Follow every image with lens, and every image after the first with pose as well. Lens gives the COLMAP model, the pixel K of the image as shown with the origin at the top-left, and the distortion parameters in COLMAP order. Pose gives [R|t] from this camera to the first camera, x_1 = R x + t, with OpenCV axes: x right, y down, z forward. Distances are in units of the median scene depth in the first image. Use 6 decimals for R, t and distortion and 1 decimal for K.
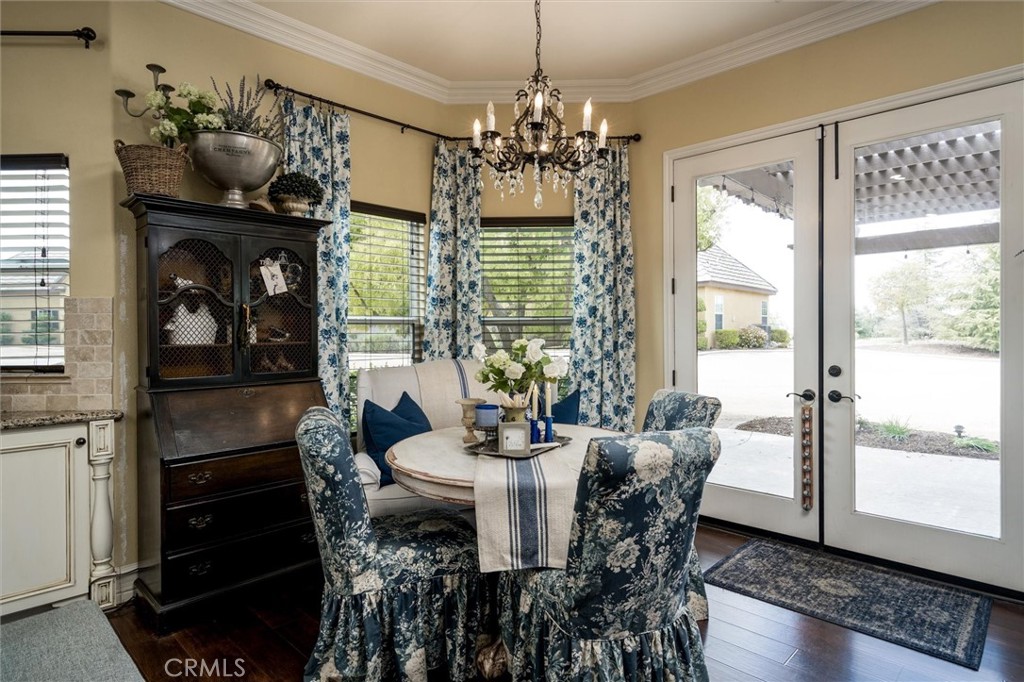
lens RADIAL K [[553.2, 0, 516.5], [0, 553.2, 334.7], [0, 0, 1]] dist [0.001461, 0.001674]
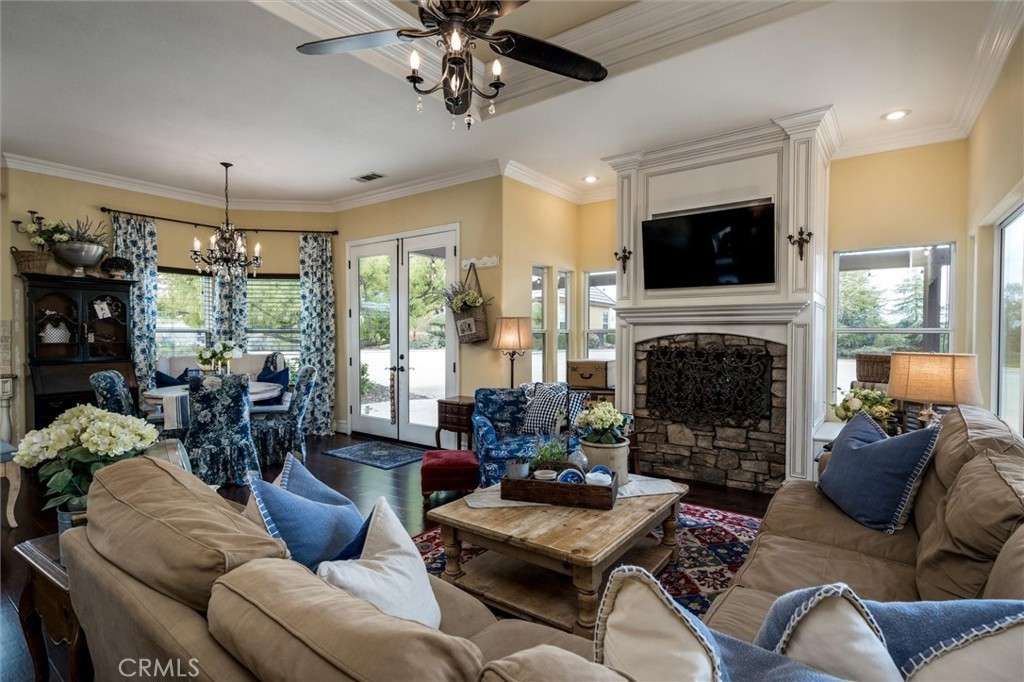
lens RADIAL K [[499.3, 0, 519.5], [0, 499.3, 340.7], [0, 0, 1]] dist [0.006295, 0.000733]
pose [[0.991636, 0.004769, 0.128978, 0.637279], [-0.005880, 0.999949, 0.008234, -0.011468], [-0.128932, -0.008923, 0.991613, -0.772410]]
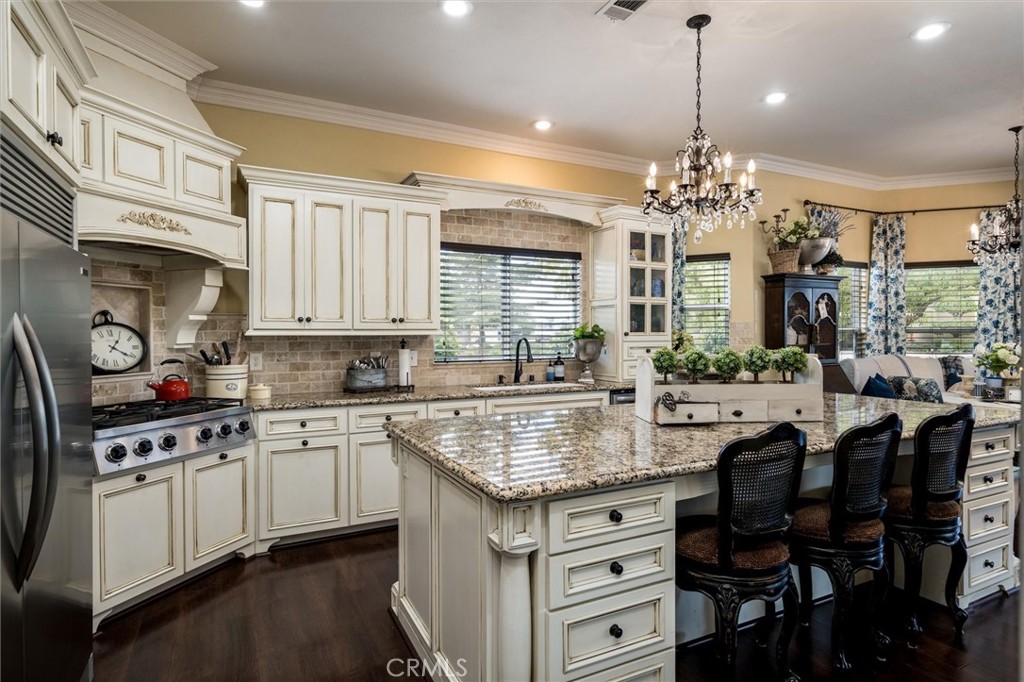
lens RADIAL K [[553.2, 0, 515.2], [0, 553.2, 341.8], [0, 0, 1]] dist [0.001461, 0.001674]
pose [[0.947495, 0.006041, -0.319713, -0.630125], [-0.000974, 0.999871, 0.016007, -0.016792], [0.319769, -0.014855, 0.947379, -0.855956]]
